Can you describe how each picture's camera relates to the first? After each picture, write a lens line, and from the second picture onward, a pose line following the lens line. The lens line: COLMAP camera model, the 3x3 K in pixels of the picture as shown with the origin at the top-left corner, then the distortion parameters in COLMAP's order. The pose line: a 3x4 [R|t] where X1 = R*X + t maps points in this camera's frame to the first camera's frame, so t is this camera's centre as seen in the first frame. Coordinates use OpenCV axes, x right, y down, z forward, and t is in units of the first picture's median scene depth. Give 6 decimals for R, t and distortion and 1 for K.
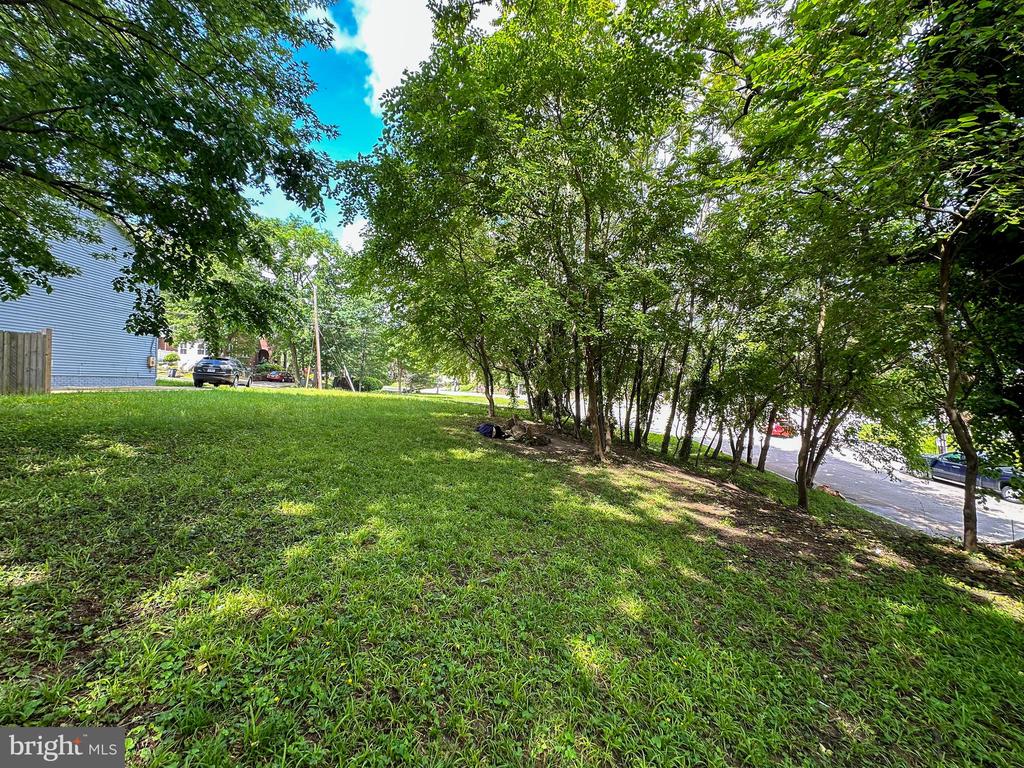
lens RADIAL K [[407.8, 0, 510.9], [0, 407.8, 384.9], [0, 0, 1]] dist [-0.002900, 0.000808]
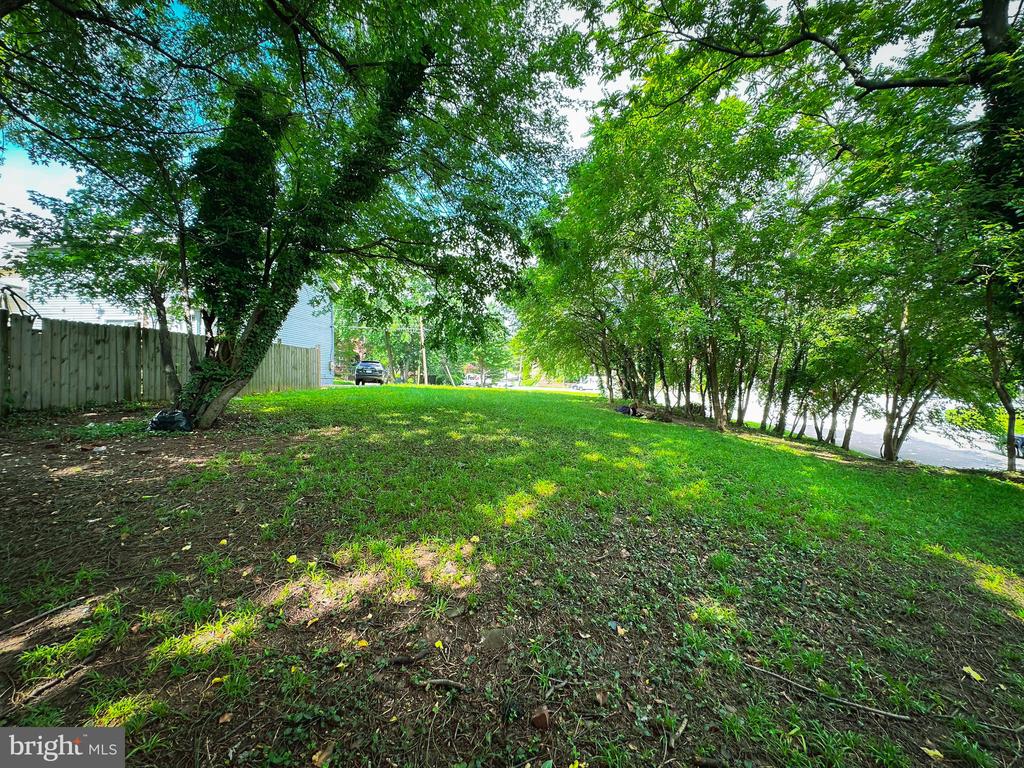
lens RADIAL K [[407.8, 0, 515.4], [0, 407.8, 384.3], [0, 0, 1]] dist [-0.002900, 0.000808]
pose [[0.993514, -0.021235, -0.111706, -0.305587], [0.022396, 0.999707, 0.009148, 0.007043], [0.111479, -0.011590, 0.993699, -0.398973]]
